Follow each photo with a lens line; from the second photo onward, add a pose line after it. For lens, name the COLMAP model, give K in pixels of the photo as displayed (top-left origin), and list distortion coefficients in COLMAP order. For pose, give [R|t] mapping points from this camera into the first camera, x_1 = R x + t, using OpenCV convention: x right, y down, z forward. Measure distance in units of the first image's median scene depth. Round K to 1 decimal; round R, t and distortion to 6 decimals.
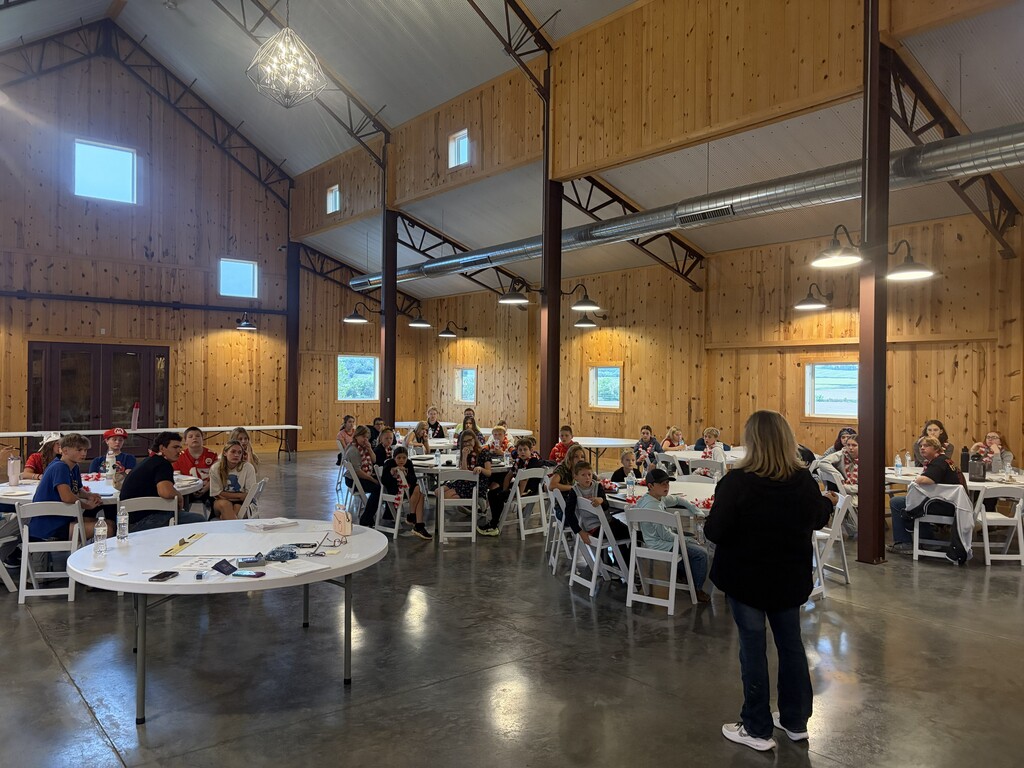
lens RADIAL K [[734.4, 0, 510.5], [0, 734.4, 386.9], [0, 0, 1]] dist [0.000768, -0.002737]
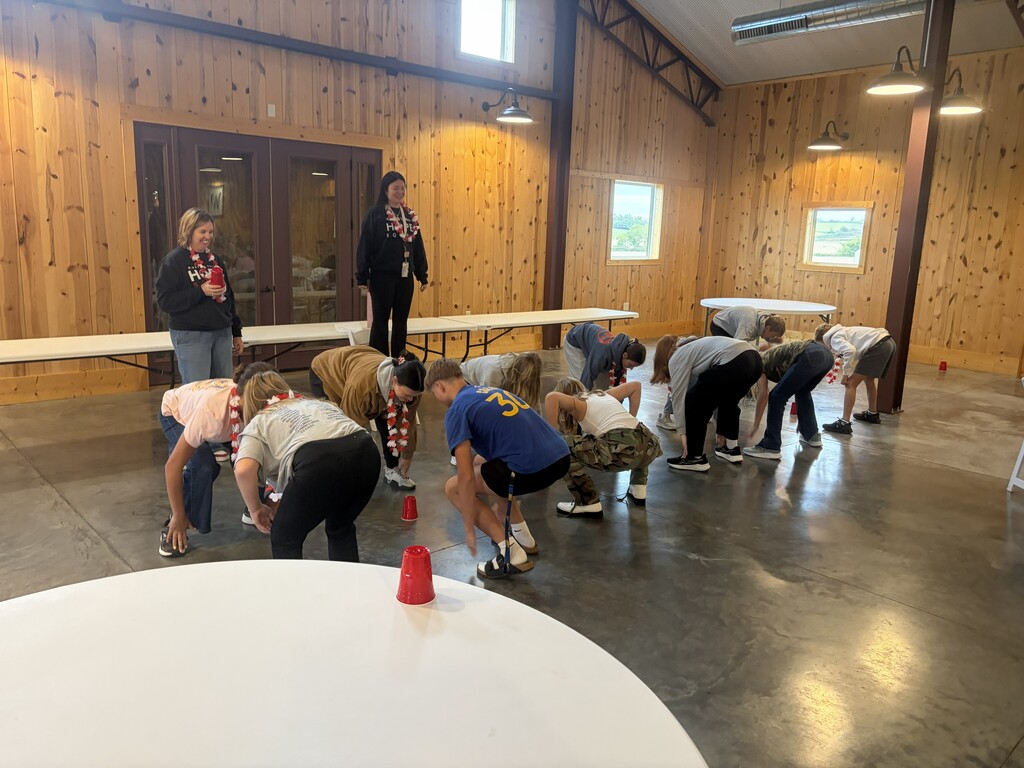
lens RADIAL K [[767.1, 0, 493.7], [0, 767.1, 386.9], [0, 0, 1]] dist [0.060990, -0.047677]
pose [[0.998342, 0.011760, 0.056341, -0.411576], [-0.022594, 0.980401, 0.195711, -0.000795], [-0.052935, -0.196660, 0.979042, 0.433328]]
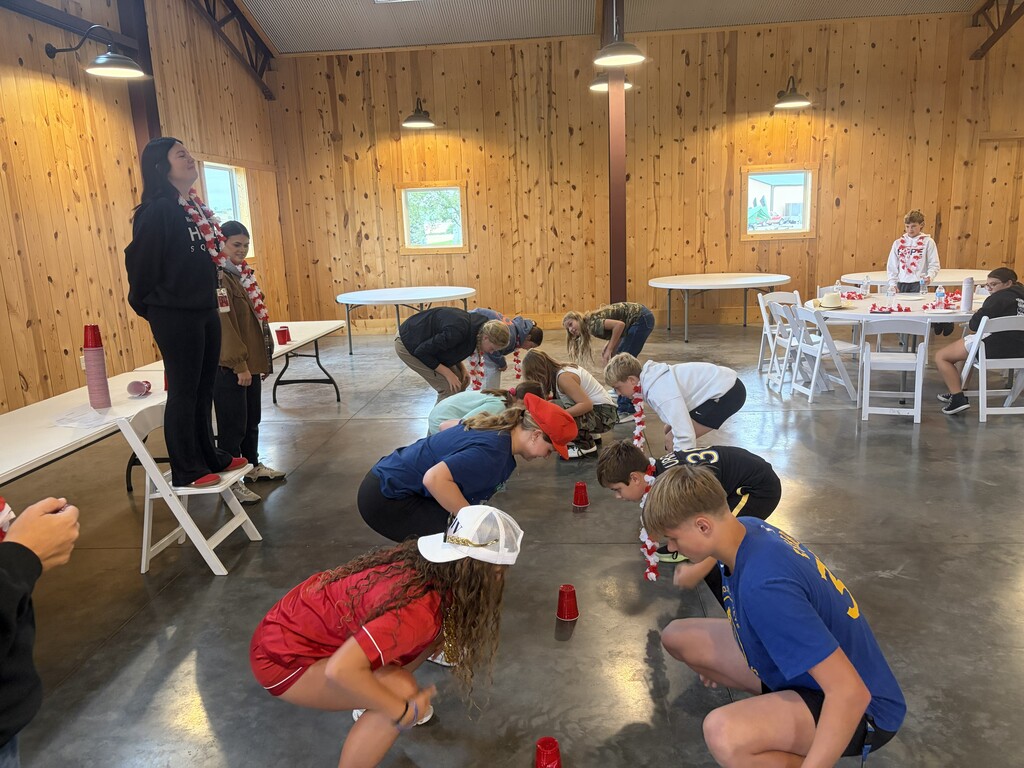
lens RADIAL K [[798.6, 0, 505.2], [0, 798.6, 381.7], [0, 0, 1]] dist [0.043146, -0.040927]
pose [[0.692143, -0.181873, 0.698470, -0.542412], [0.052507, 0.977855, 0.202590, -0.001553], [-0.719848, -0.103546, 0.686365, 0.583725]]
